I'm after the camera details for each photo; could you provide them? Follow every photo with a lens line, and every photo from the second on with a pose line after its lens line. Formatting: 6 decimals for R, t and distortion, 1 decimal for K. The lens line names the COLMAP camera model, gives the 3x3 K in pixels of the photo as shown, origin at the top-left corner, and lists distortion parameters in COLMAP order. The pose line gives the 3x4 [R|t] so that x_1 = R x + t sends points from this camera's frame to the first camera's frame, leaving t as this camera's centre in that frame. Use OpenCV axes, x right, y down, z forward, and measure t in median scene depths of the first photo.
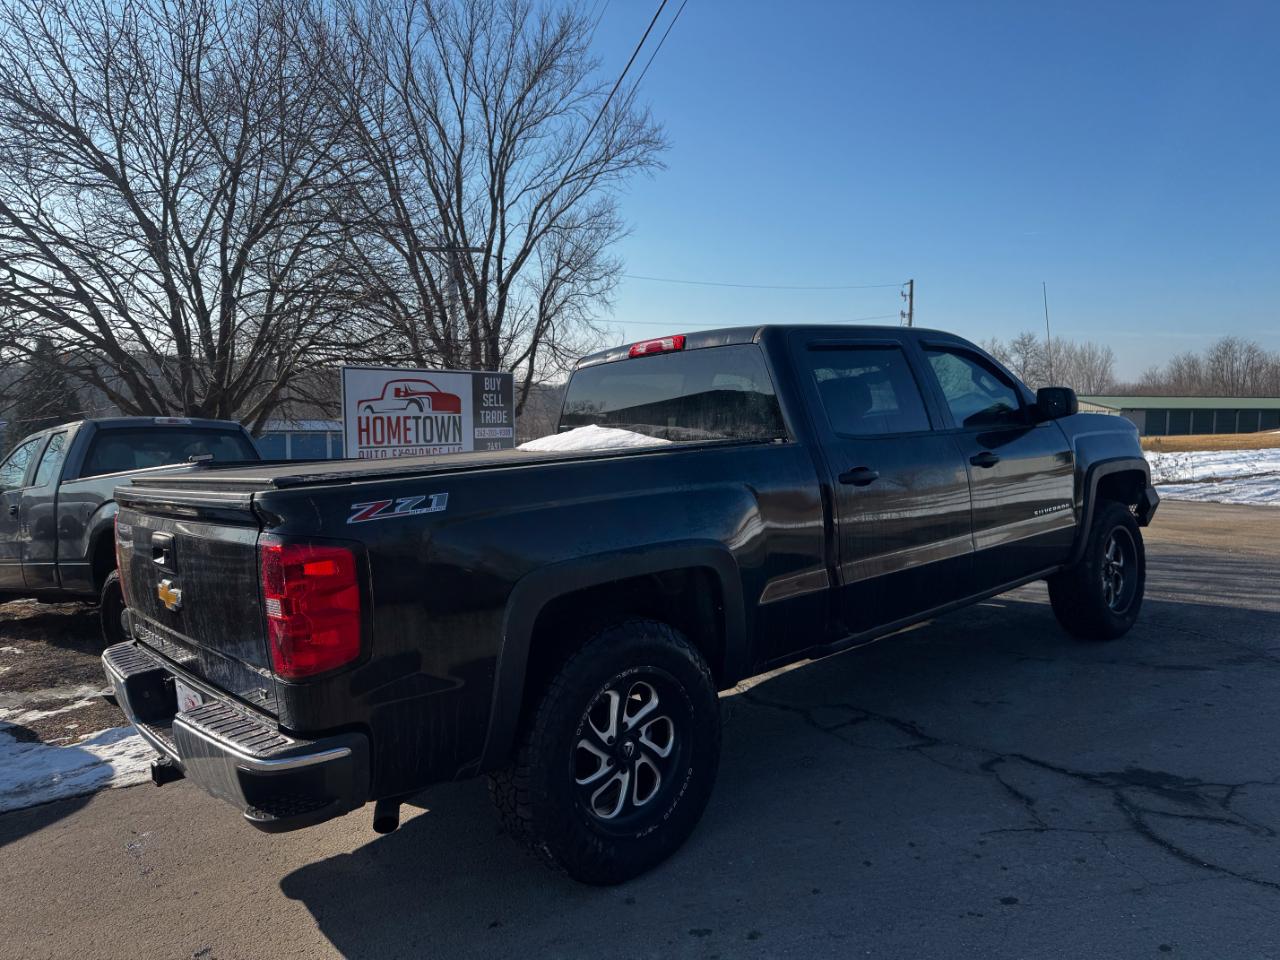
lens RADIAL K [[899.7, 0, 631.3], [0, 899.7, 476.9], [0, 0, 1]] dist [0.057081, -0.066384]
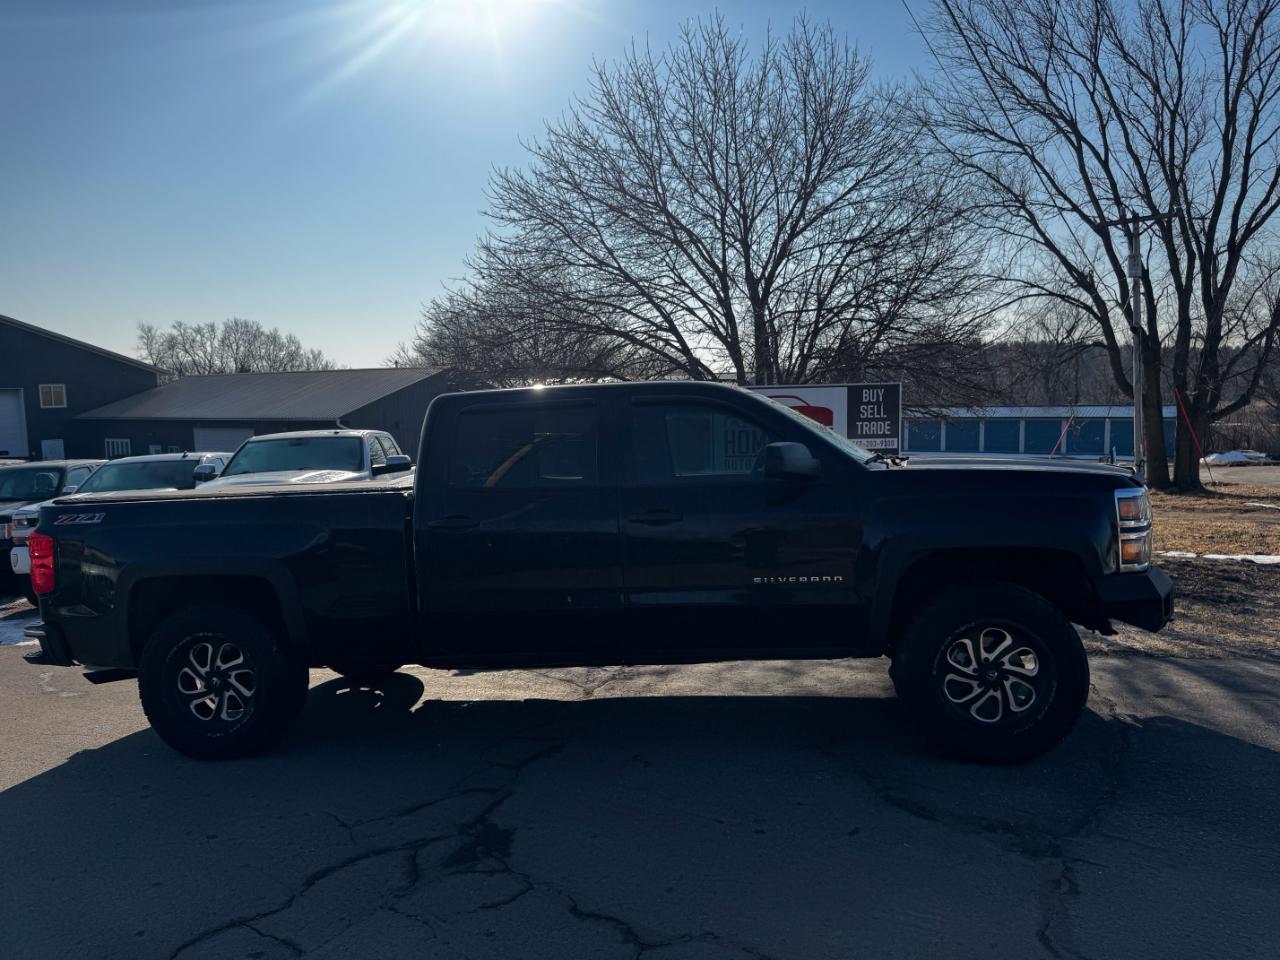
lens RADIAL K [[899.7, 0, 639.2], [0, 899.7, 483.2], [0, 0, 1]] dist [0.057081, -0.066384]
pose [[0.650820, 0.056520, -0.757125, 0.442521], [-0.037803, 0.998401, 0.042036, -0.037642], [0.758290, 0.001264, 0.651916, 0.139498]]
